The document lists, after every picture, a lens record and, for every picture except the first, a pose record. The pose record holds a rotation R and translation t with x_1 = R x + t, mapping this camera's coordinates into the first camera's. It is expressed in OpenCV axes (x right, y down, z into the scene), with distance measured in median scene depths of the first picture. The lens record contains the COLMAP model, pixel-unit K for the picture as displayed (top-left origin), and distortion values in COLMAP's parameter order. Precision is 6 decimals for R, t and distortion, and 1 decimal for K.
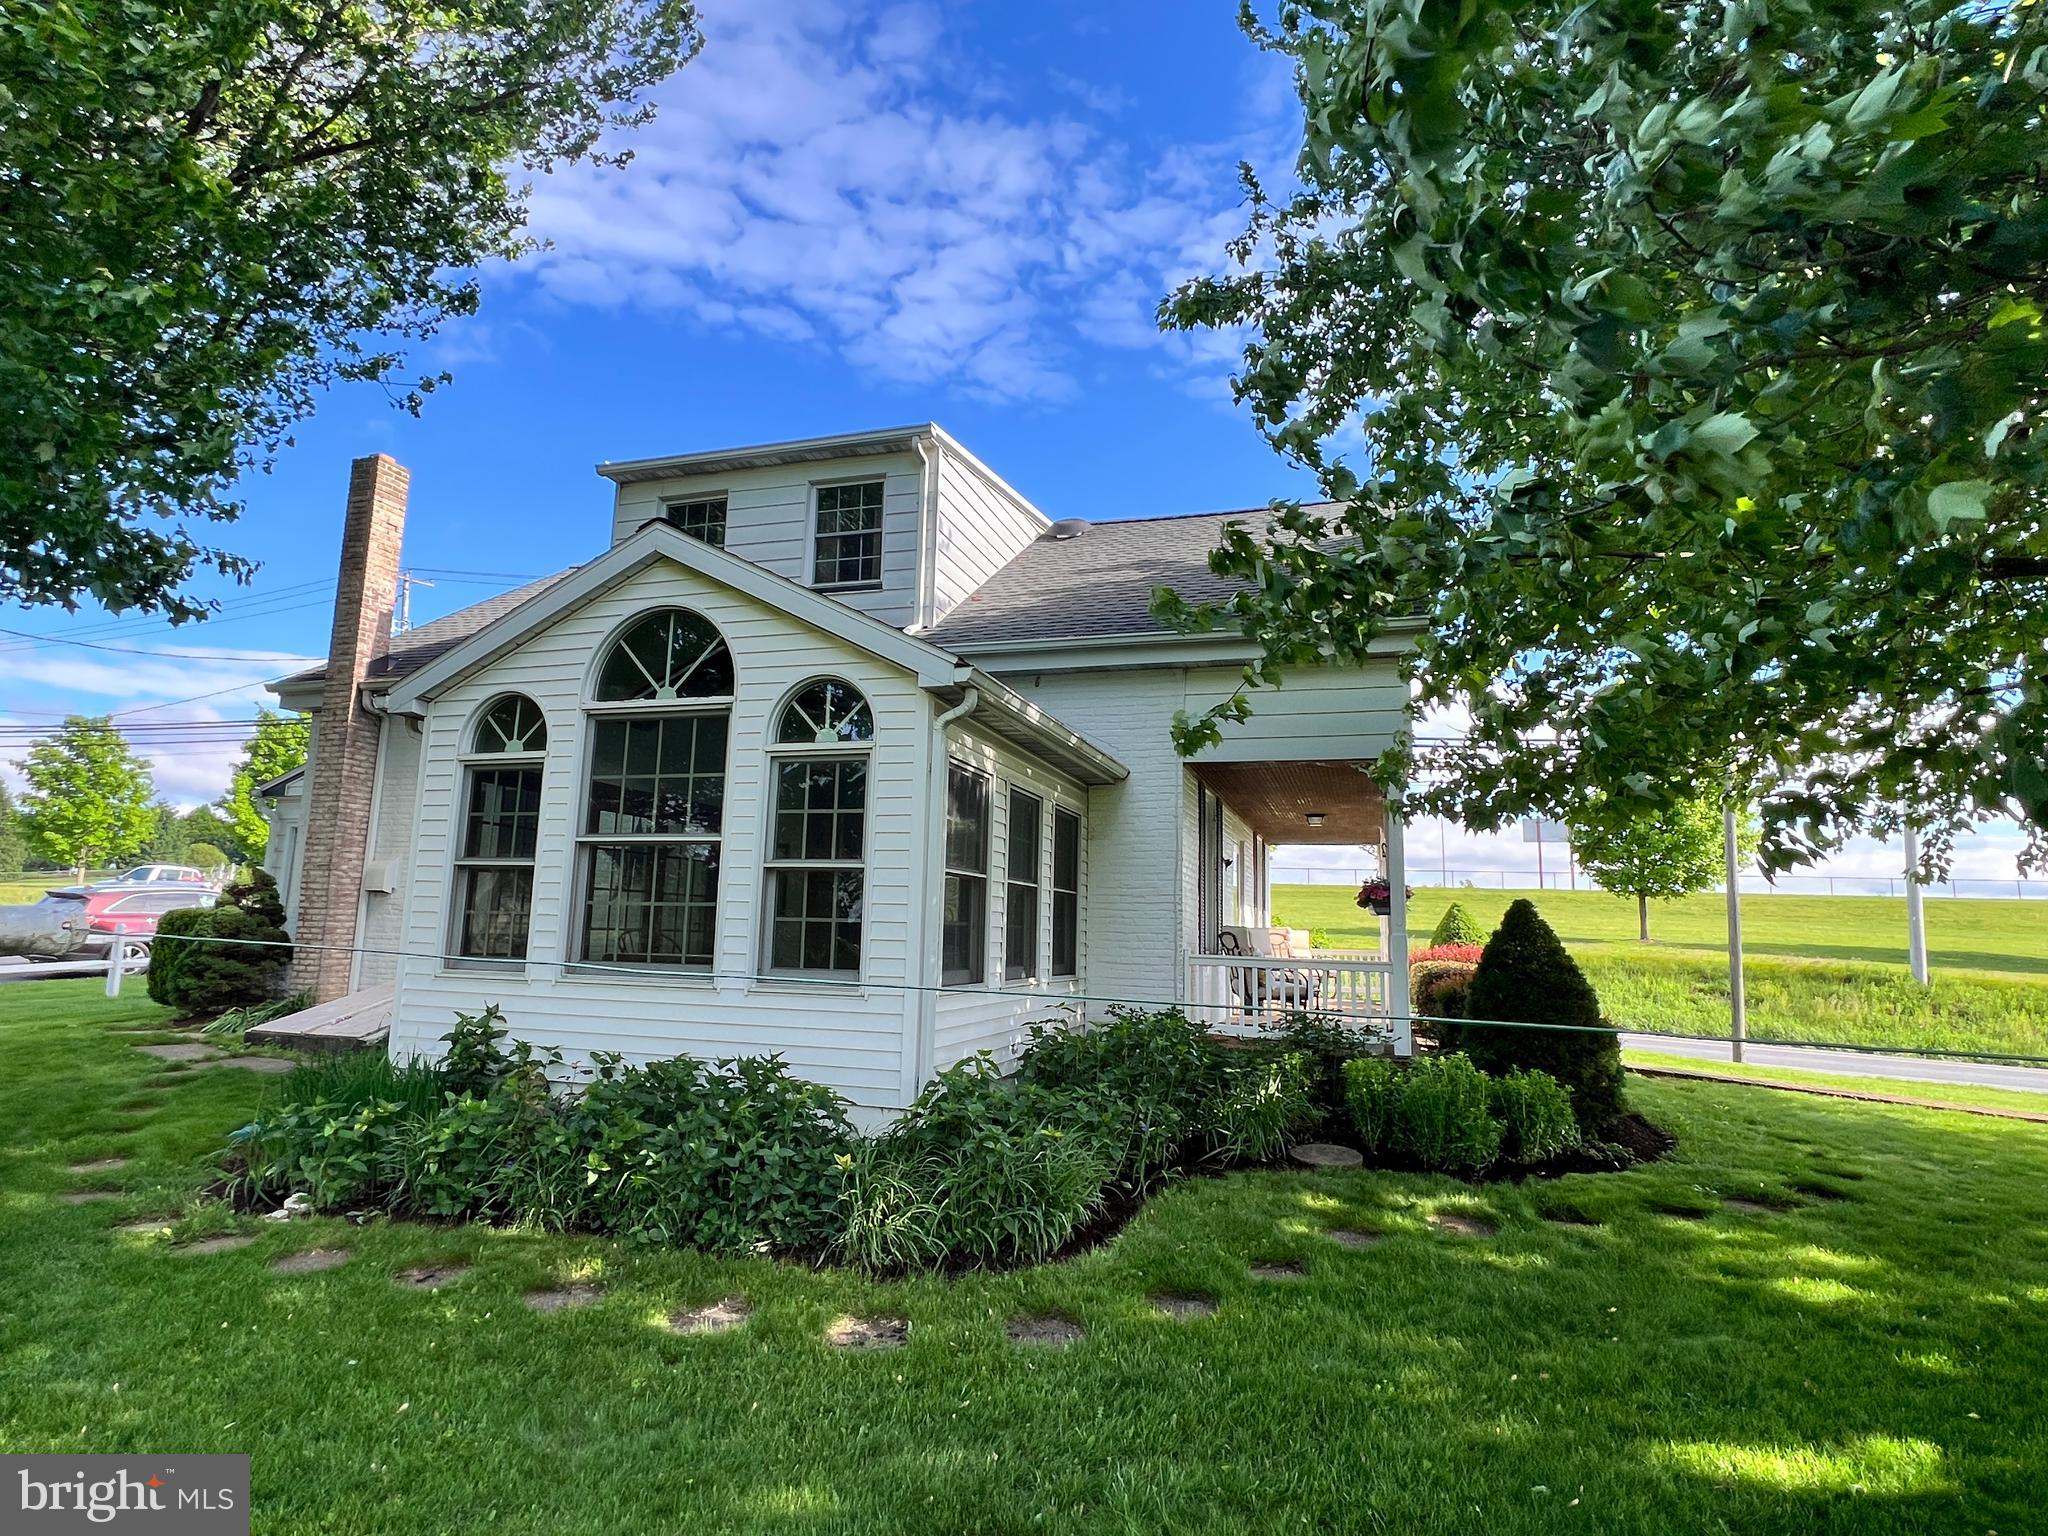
lens RADIAL K [[1104.9, 0, 1024.0], [0, 1104.9, 768.0], [0, 0, 1]] dist [0.000423, -0.000250]
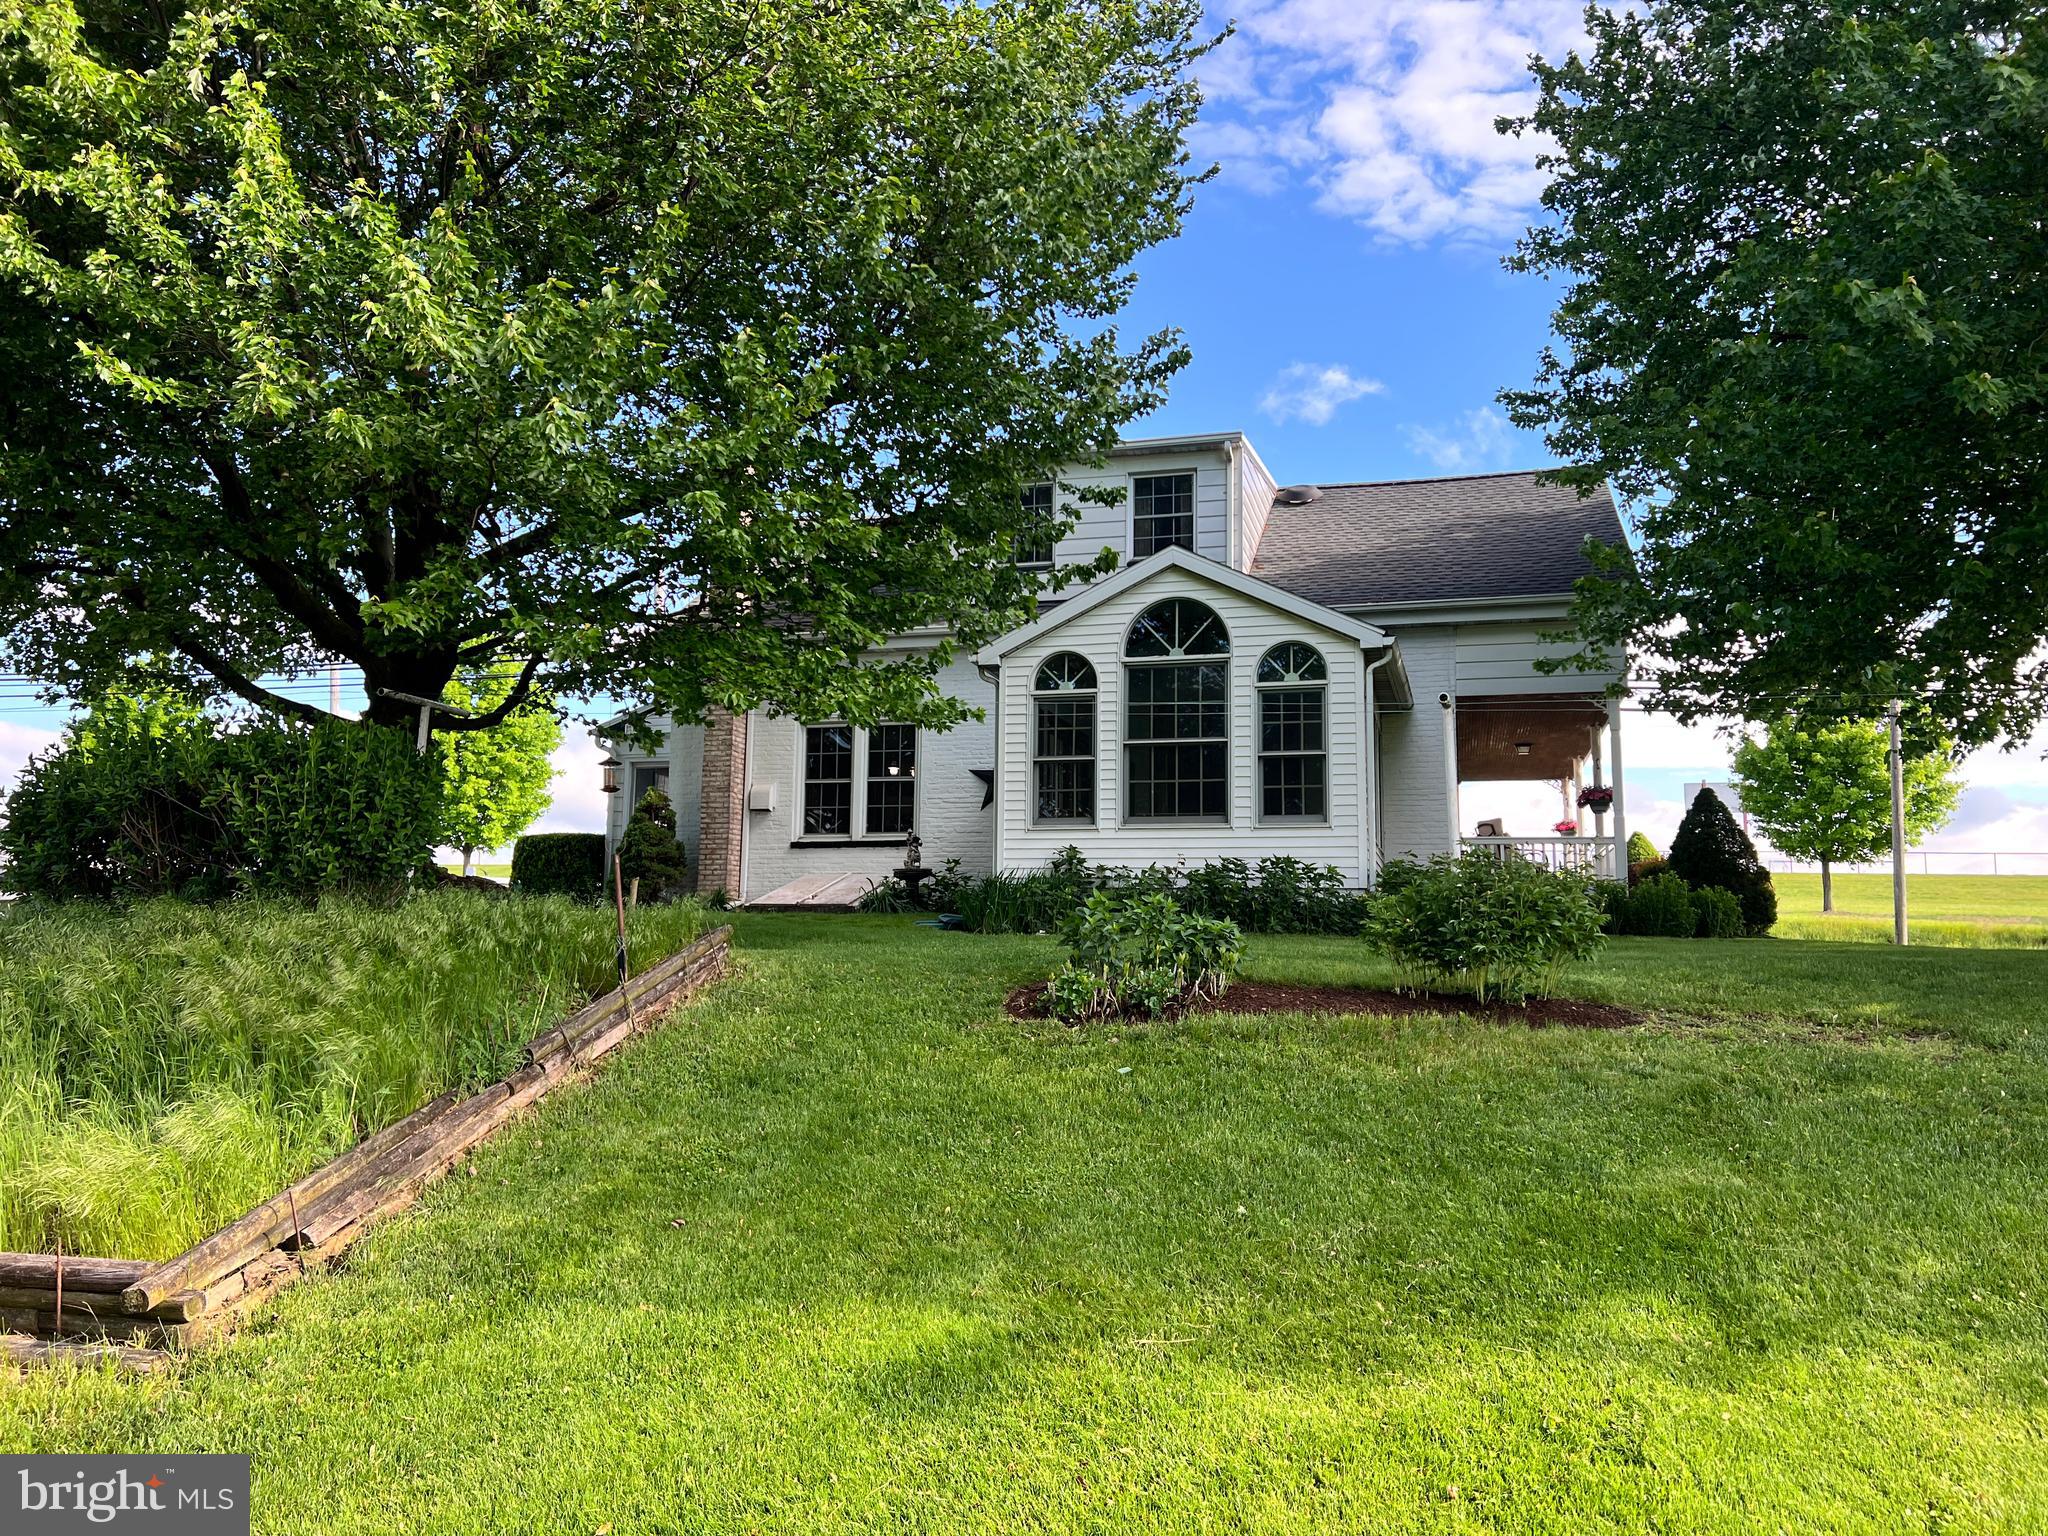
lens RADIAL K [[1525.8, 0, 1024.0], [0, 1525.8, 768.0], [0, 0, 1]] dist [0.080482, -0.002458]
pose [[0.999478, -0.010151, 0.030683, -0.625414], [0.009204, 0.999482, 0.030848, 0.031460], [-0.030981, -0.030550, 0.999053, -1.239740]]
